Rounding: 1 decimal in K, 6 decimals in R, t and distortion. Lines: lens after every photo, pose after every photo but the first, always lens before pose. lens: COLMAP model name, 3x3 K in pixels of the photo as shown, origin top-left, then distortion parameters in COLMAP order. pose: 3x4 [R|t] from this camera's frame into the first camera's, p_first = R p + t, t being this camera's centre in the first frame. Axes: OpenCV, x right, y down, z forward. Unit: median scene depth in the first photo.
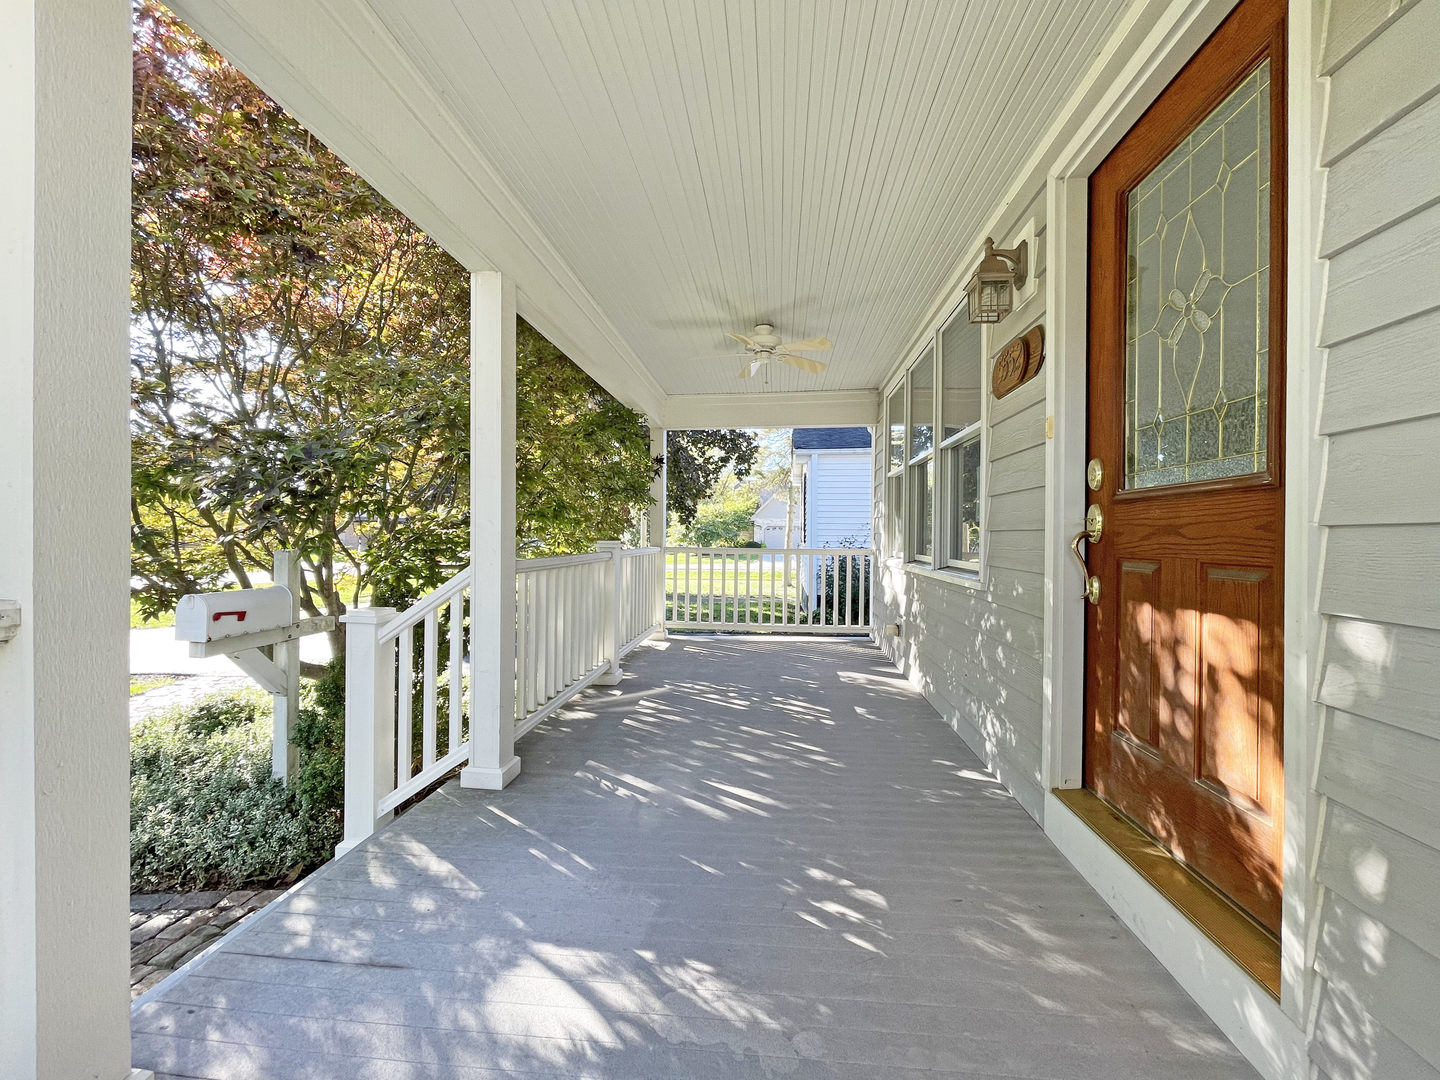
lens RADIAL K [[576.4, 0, 720.0], [0, 576.4, 540.0], [0, 0, 1]] dist [0.000069, -0.000018]
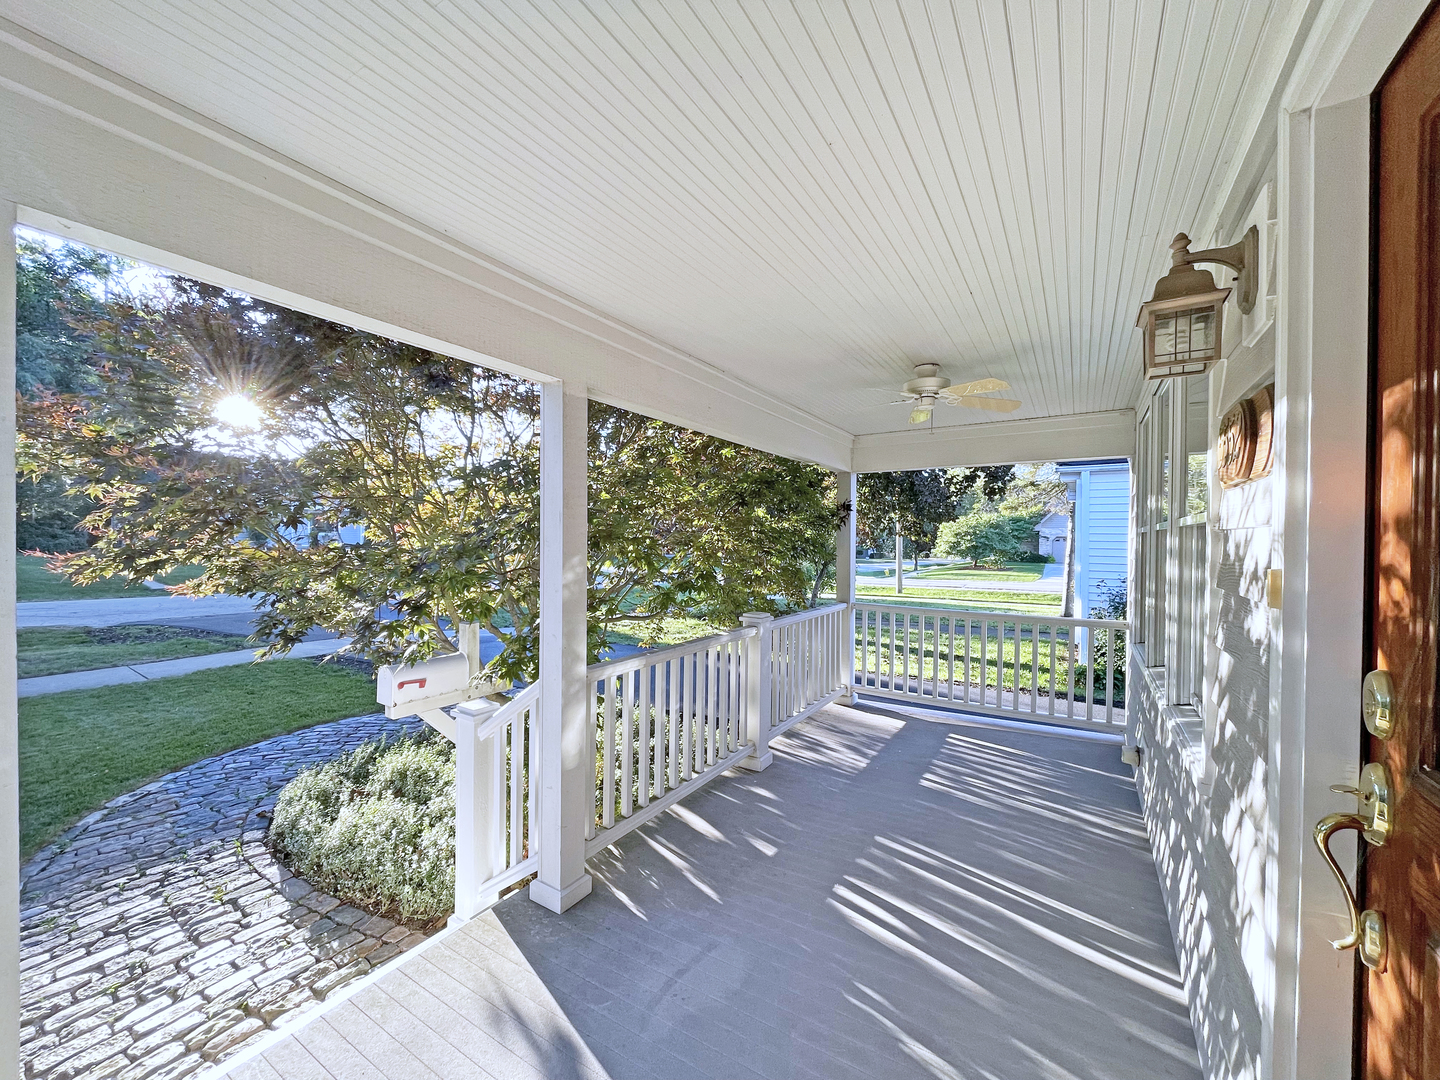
lens RADIAL K [[581.4, 0, 720.0], [0, 581.4, 540.0], [0, 0, 1]] dist [-0.000190, -0.000020]
pose [[0.898853, 0.002643, -0.438241, 0.247637], [-0.007992, 0.999914, -0.010362, -0.160134], [0.438176, 0.012816, 0.898798, 0.203388]]
